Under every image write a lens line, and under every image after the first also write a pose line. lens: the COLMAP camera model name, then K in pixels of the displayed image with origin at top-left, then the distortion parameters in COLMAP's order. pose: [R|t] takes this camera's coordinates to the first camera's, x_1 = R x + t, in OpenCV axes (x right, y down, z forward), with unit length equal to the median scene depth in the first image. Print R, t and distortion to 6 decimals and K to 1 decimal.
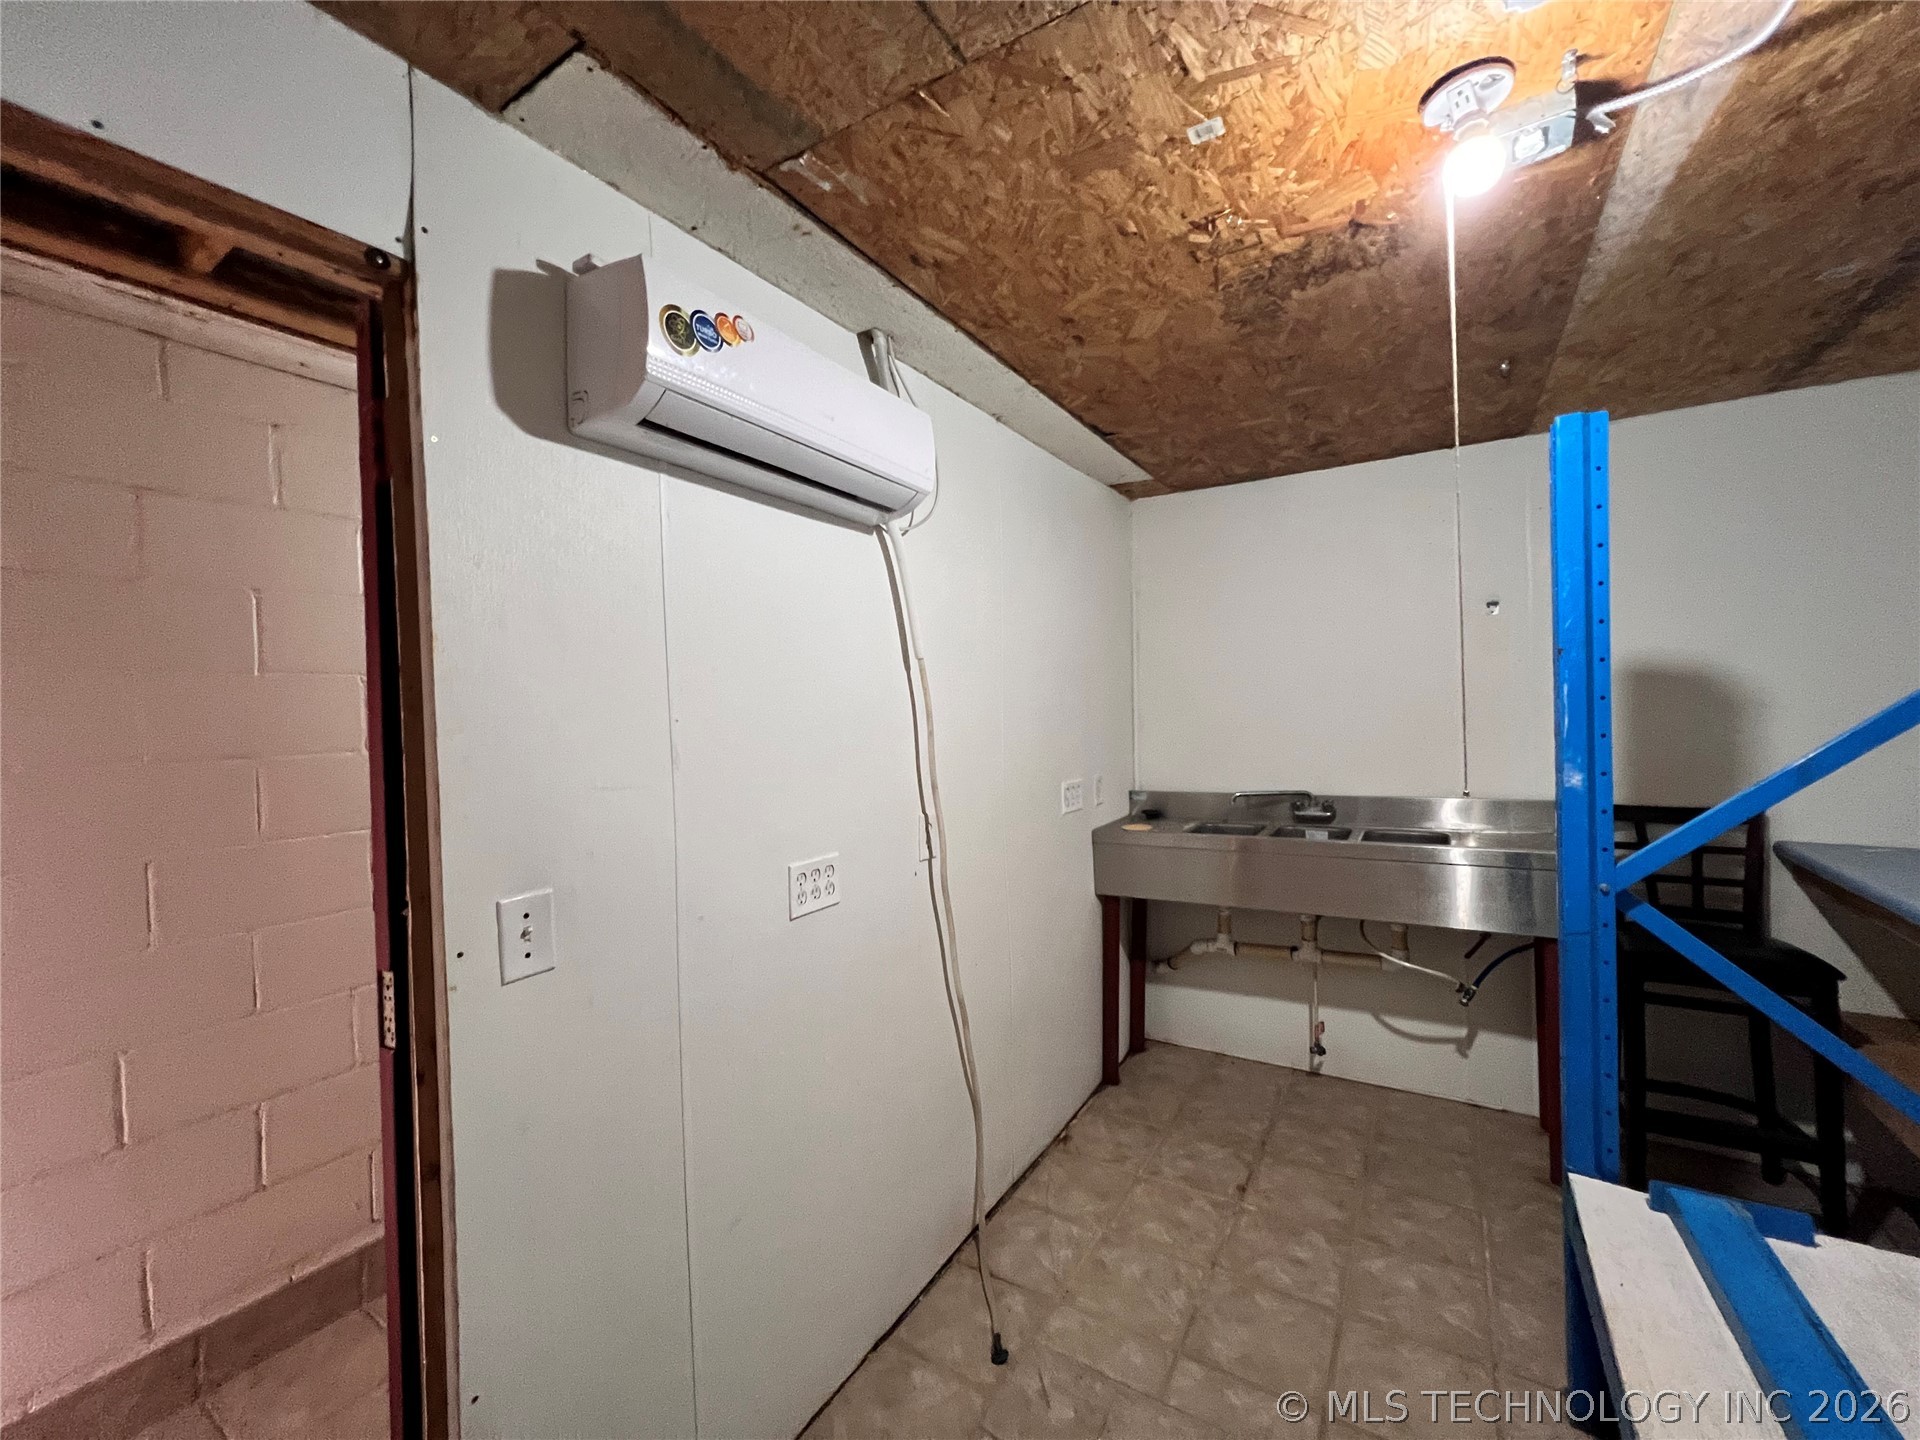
lens RADIAL K [[770.0, 0, 960.4], [0, 770.0, 714.2], [0, 0, 1]] dist [-0.003210, 0.000962]
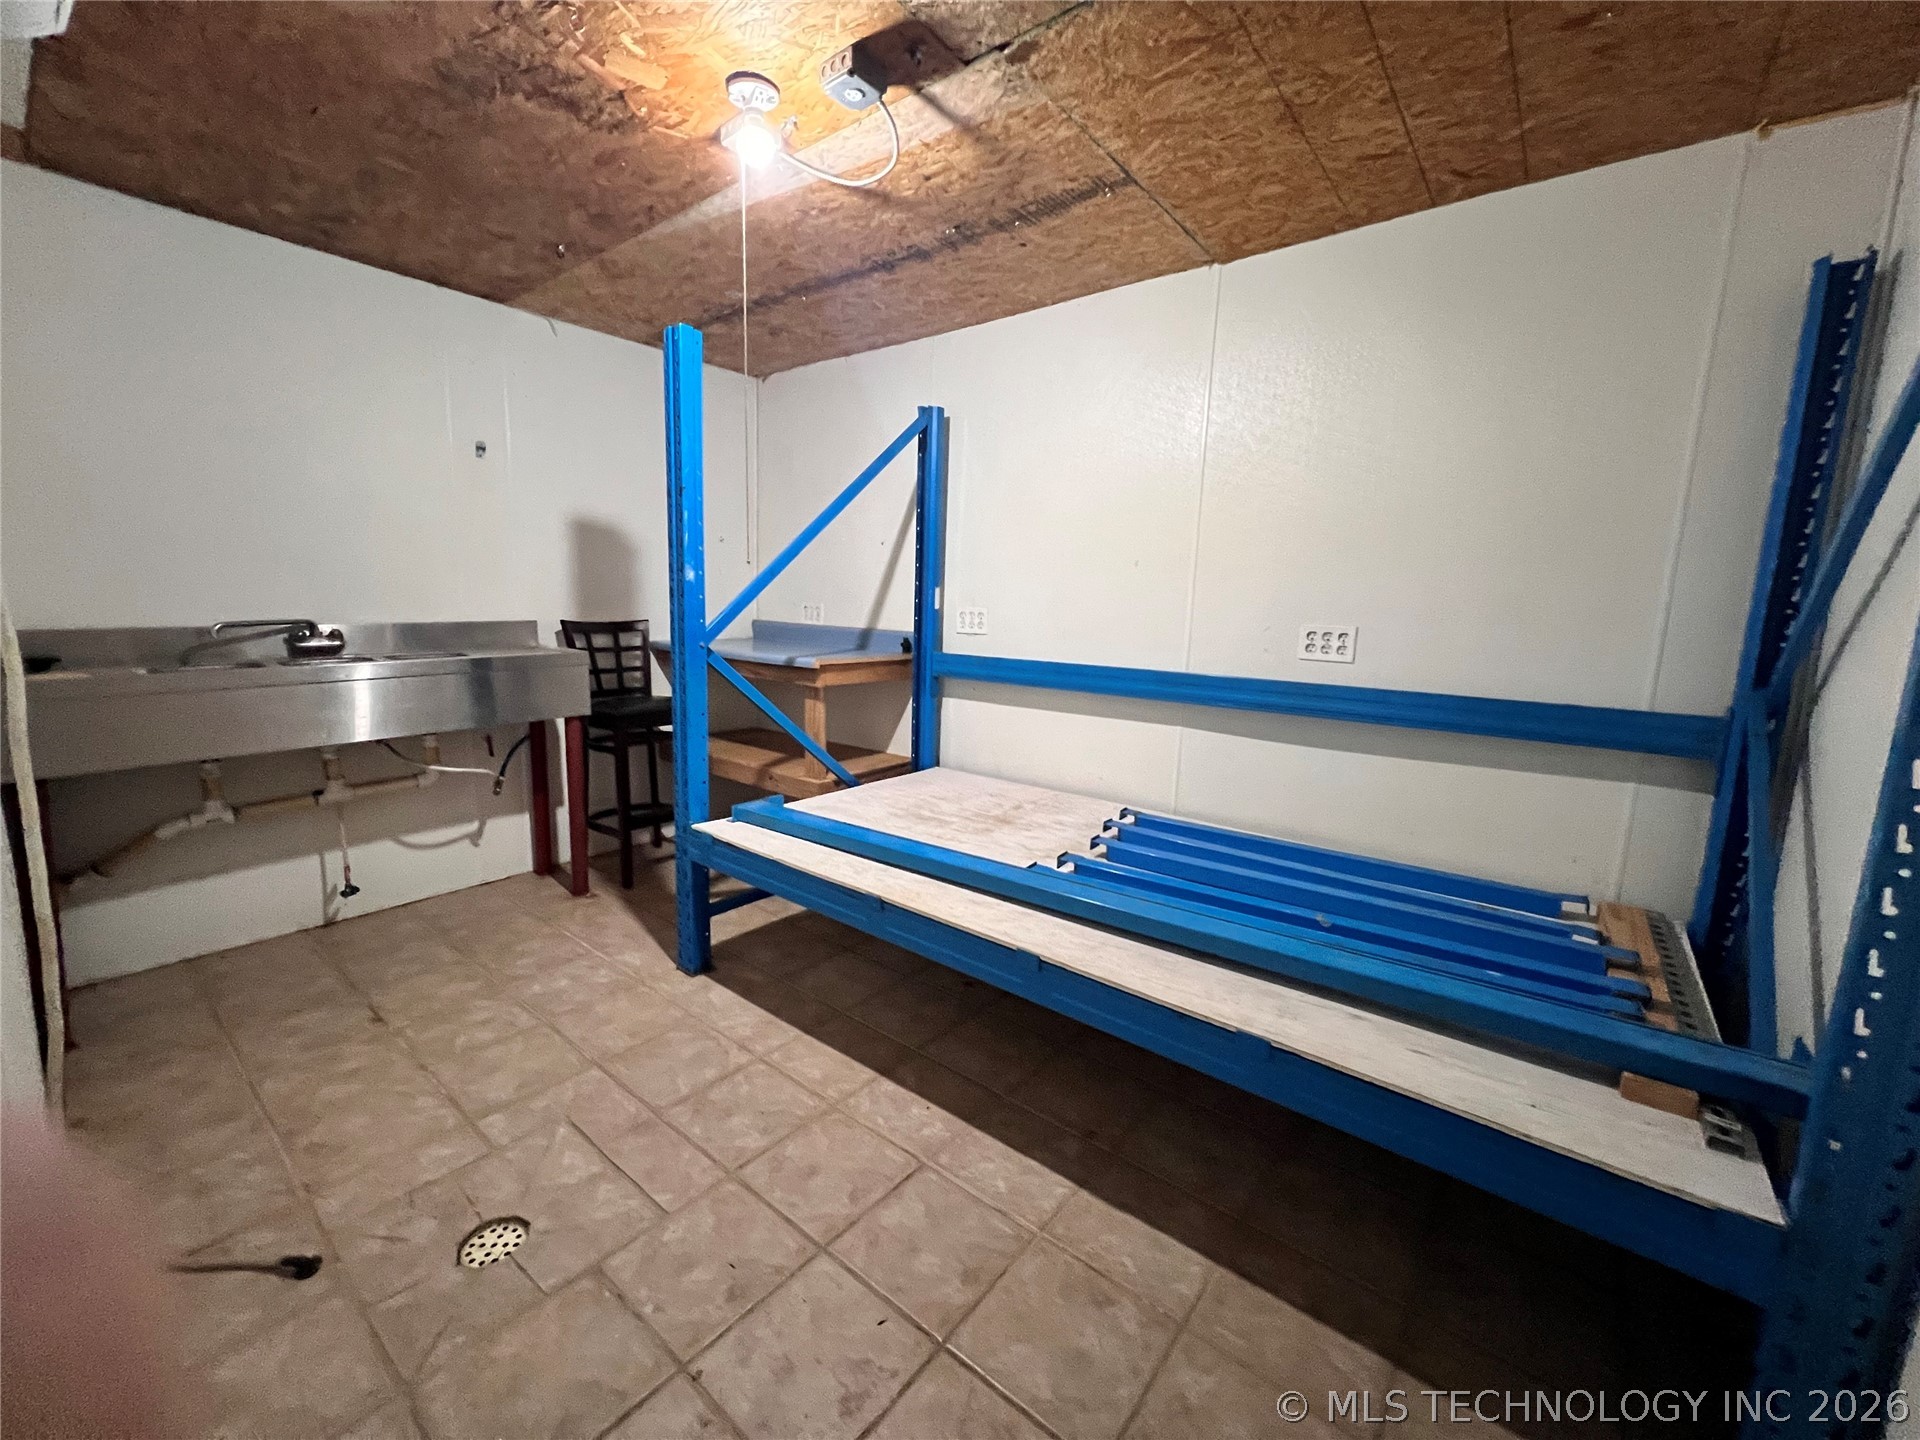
lens RADIAL K [[770.0, 0, 957.4], [0, 770.0, 718.3], [0, 0, 1]] dist [-0.003210, 0.000962]
pose [[0.108775, -0.124626, 0.986223, -0.462283], [-0.021630, 0.991578, 0.127688, 0.106111], [-0.993831, -0.035222, 0.105163, 0.192753]]
